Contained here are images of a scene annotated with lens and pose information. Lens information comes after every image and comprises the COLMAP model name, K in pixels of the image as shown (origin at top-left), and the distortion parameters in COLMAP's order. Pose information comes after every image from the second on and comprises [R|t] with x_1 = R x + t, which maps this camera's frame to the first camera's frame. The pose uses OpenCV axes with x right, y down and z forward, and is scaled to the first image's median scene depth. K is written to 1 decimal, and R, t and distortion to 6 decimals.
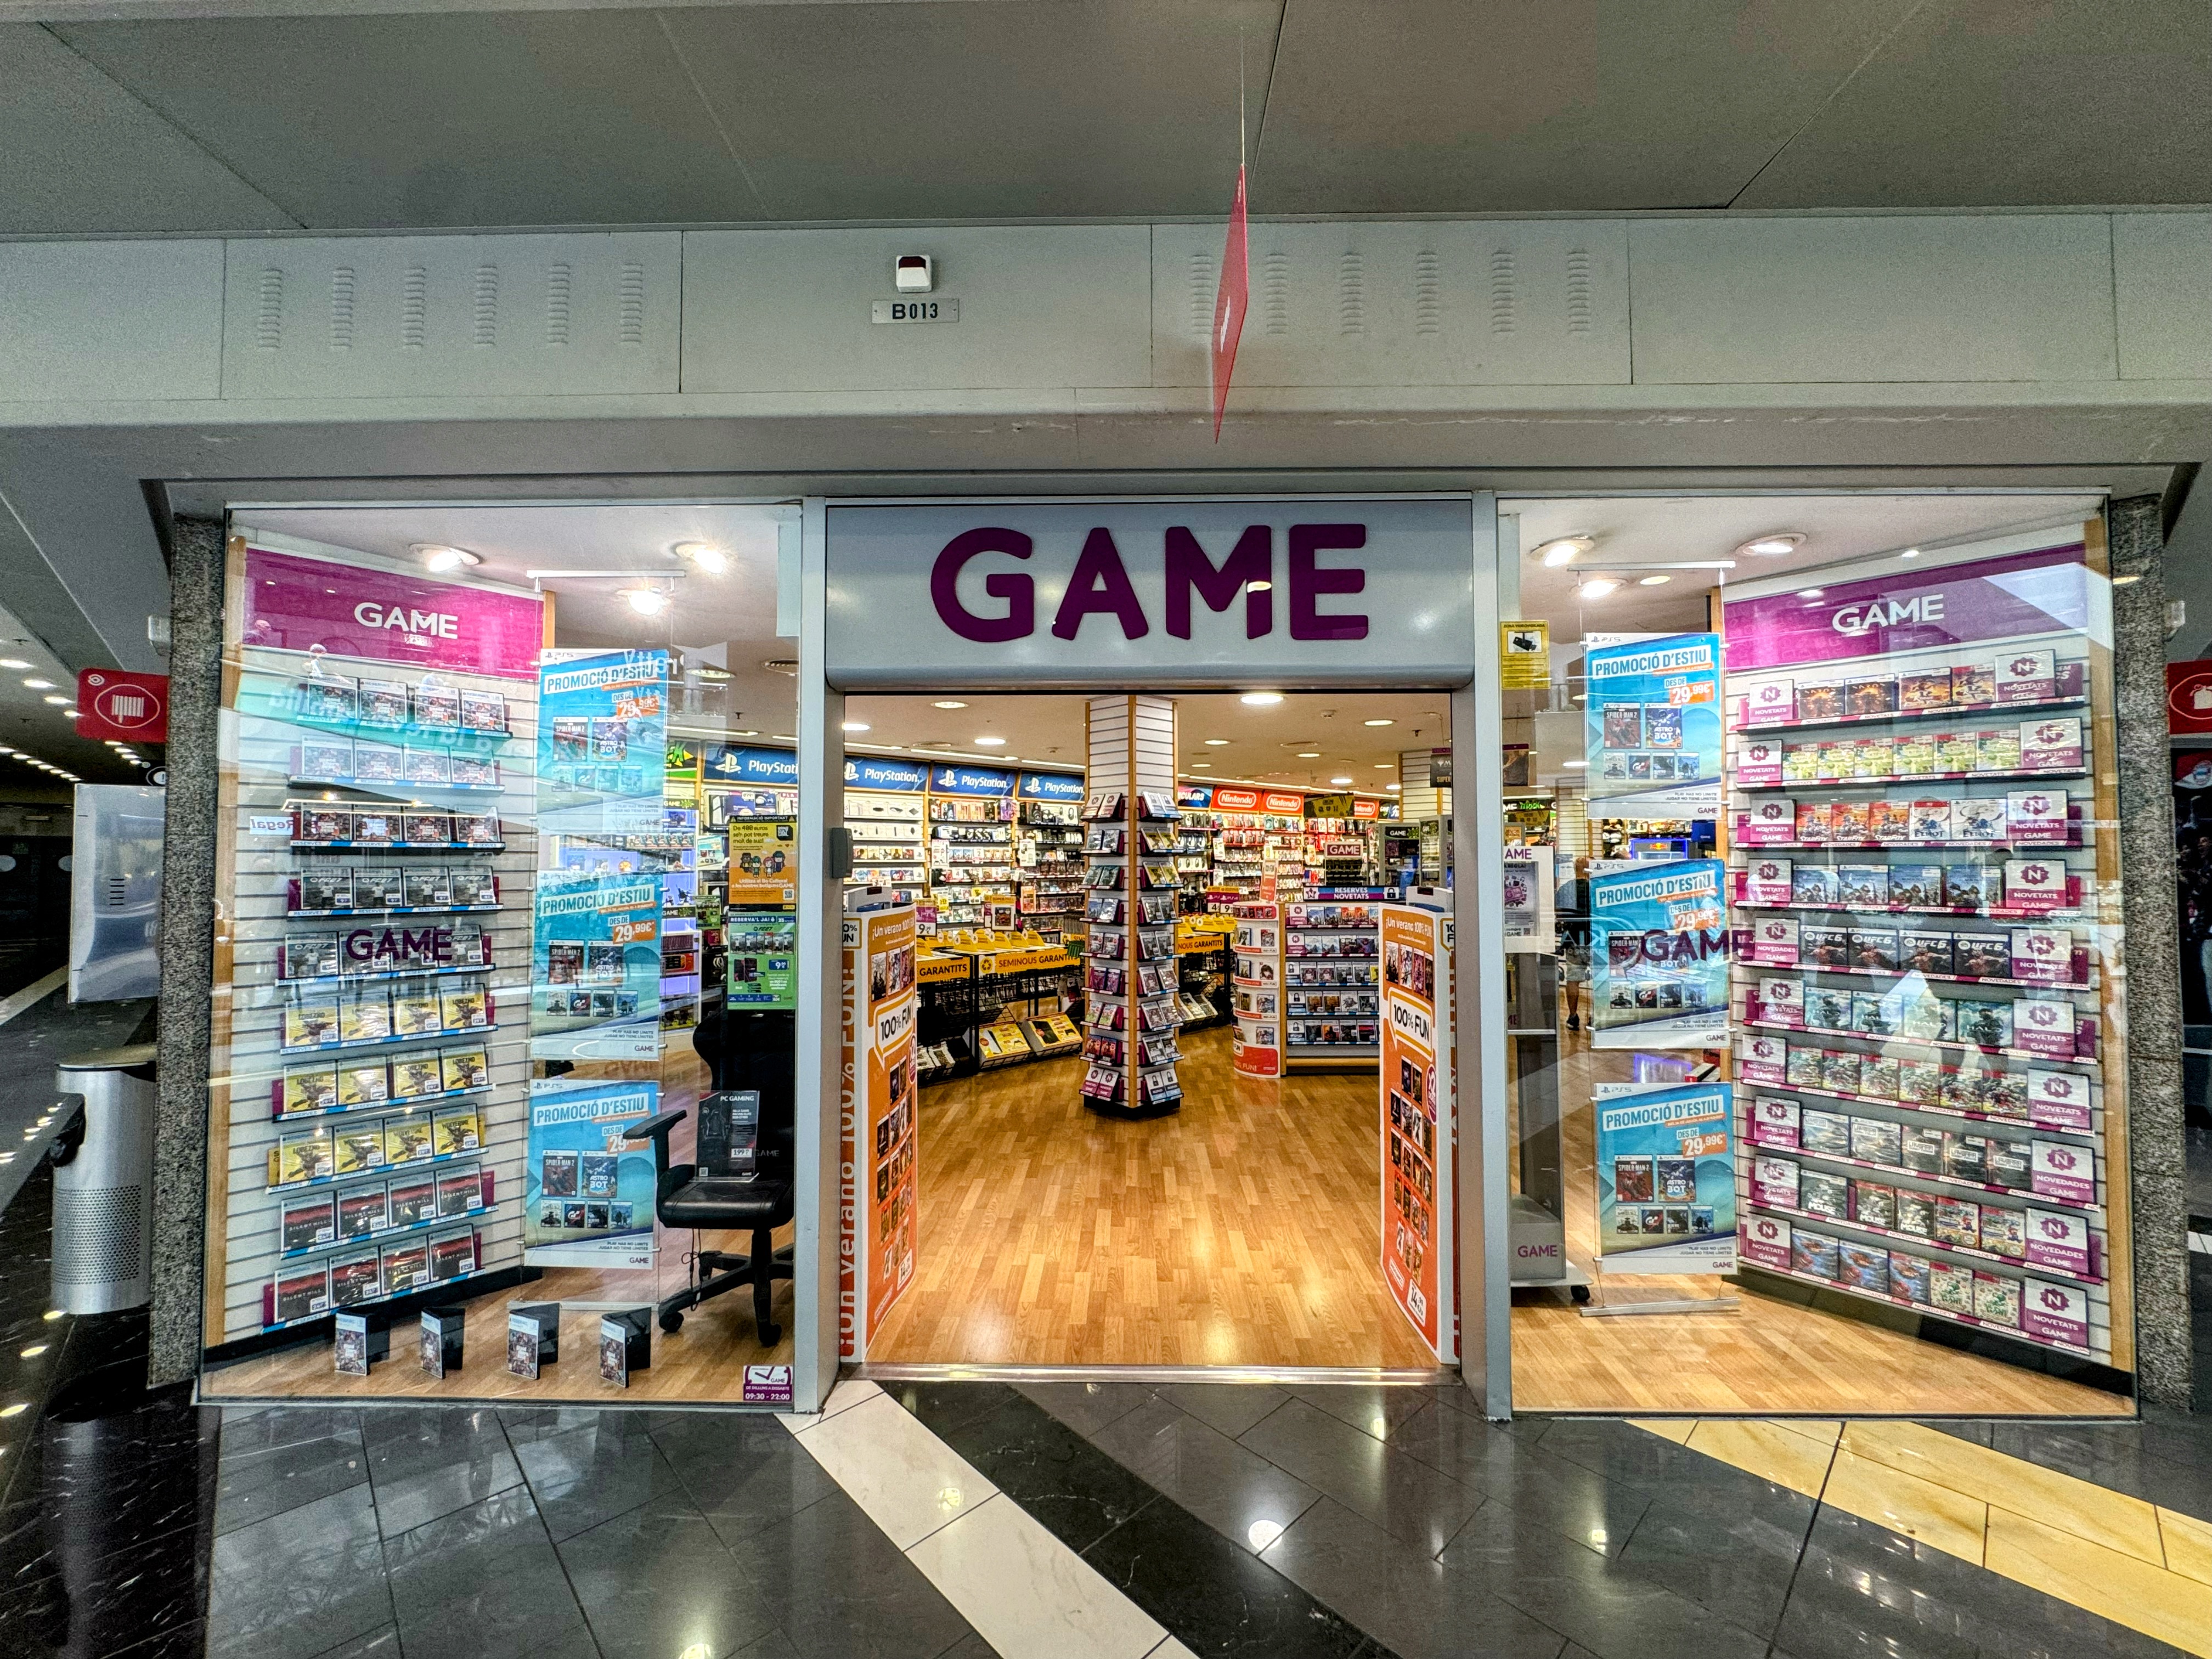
lens RADIAL K [[881.9, 0, 1106.0], [0, 881.9, 829.5], [0, 0, 1]] dist [-0.009072, 0.000467]
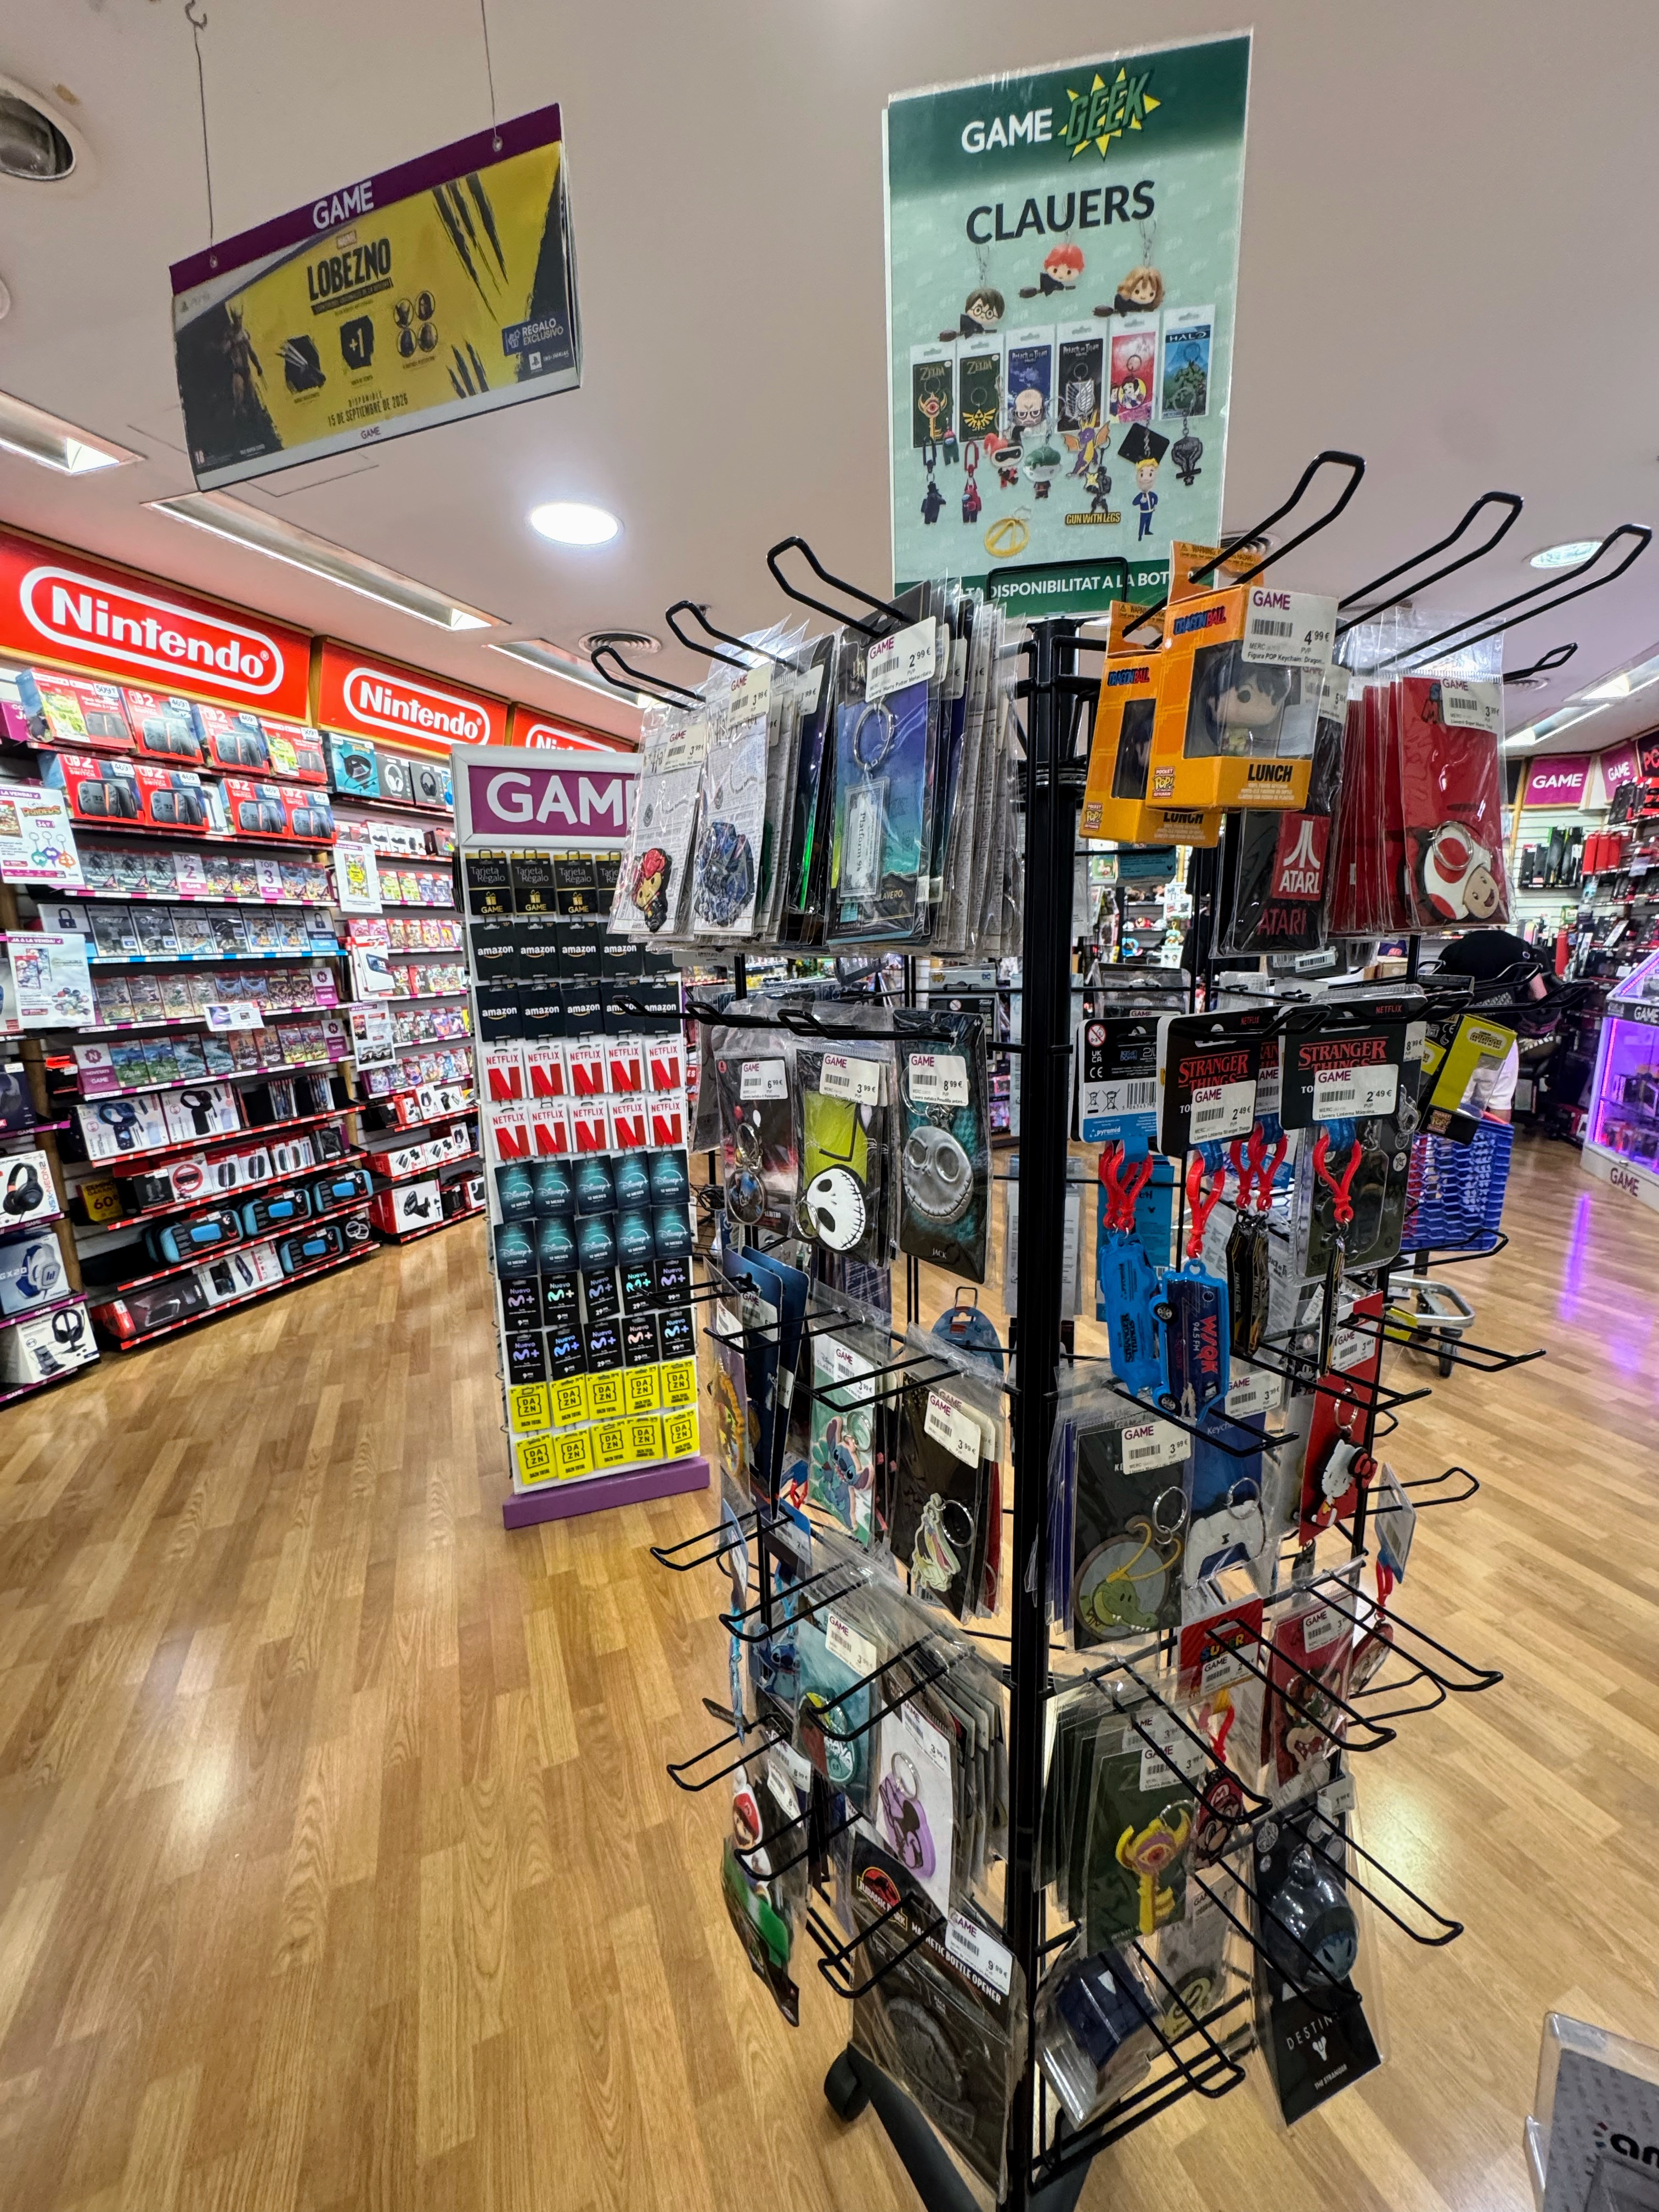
lens RADIAL K [[881.9, 0, 829.5], [0, 881.9, 1106.0], [0, 0, 1]] dist [-0.009072, 0.000467]
pose [[0.903487, -0.088980, 0.419278, 0.250009], [-0.005955, 0.975514, 0.219859, 0.046119], [-0.428575, -0.201136, 0.880834, 0.850667]]
